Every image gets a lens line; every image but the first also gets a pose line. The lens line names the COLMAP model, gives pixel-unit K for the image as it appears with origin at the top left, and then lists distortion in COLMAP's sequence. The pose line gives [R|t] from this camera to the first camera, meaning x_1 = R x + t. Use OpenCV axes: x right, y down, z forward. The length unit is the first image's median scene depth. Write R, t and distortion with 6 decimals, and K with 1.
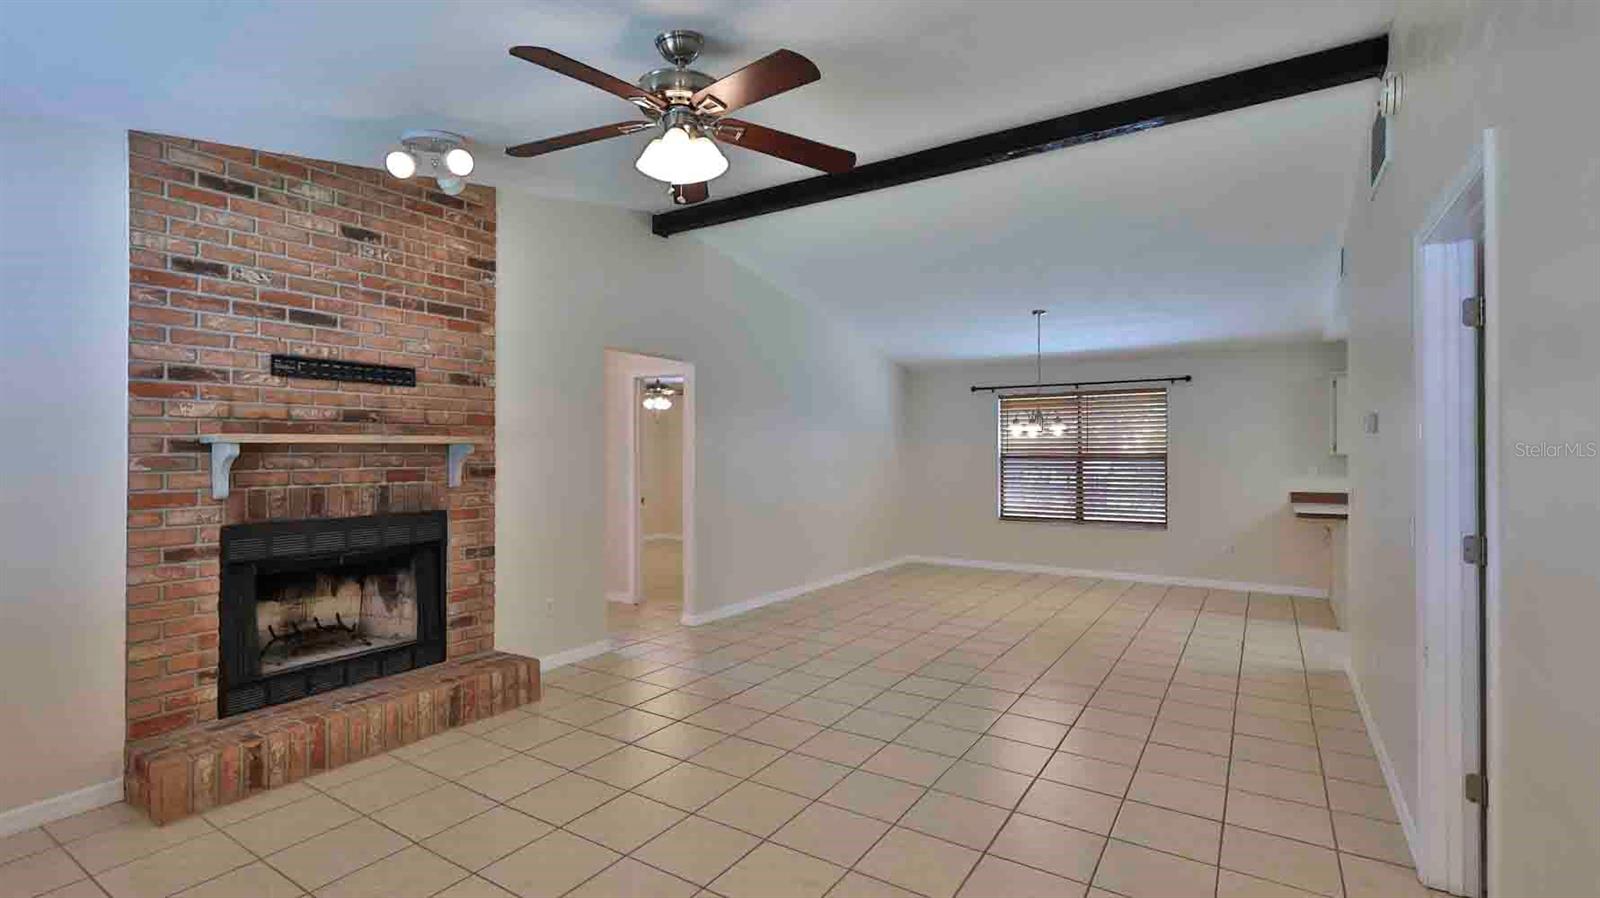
lens RADIAL K [[718.4, 0, 793.5], [0, 718.4, 444.7], [0, 0, 1]] dist [-0.003132, -0.000319]
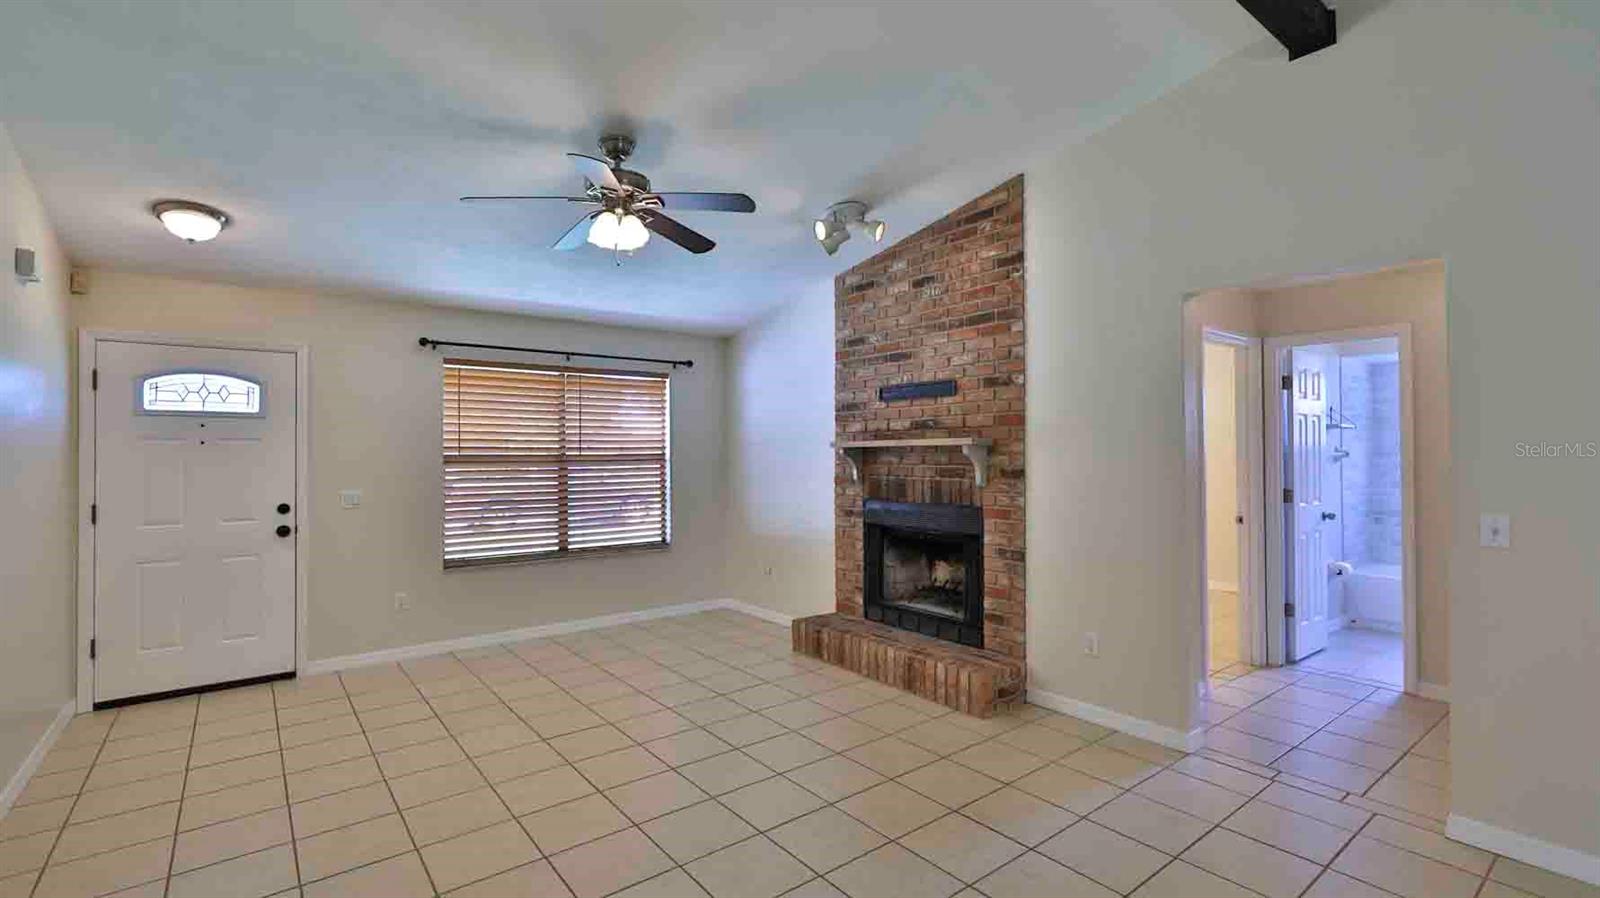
lens RADIAL K [[718.4, 0, 793.5], [0, 718.4, 444.7], [0, 0, 1]] dist [-0.003132, -0.000319]
pose [[-0.329451, -0.008082, -0.944138, 0.634201], [0.014130, 0.999809, -0.013489, 0.008997], [0.944067, -0.017785, -0.329274, 1.127390]]
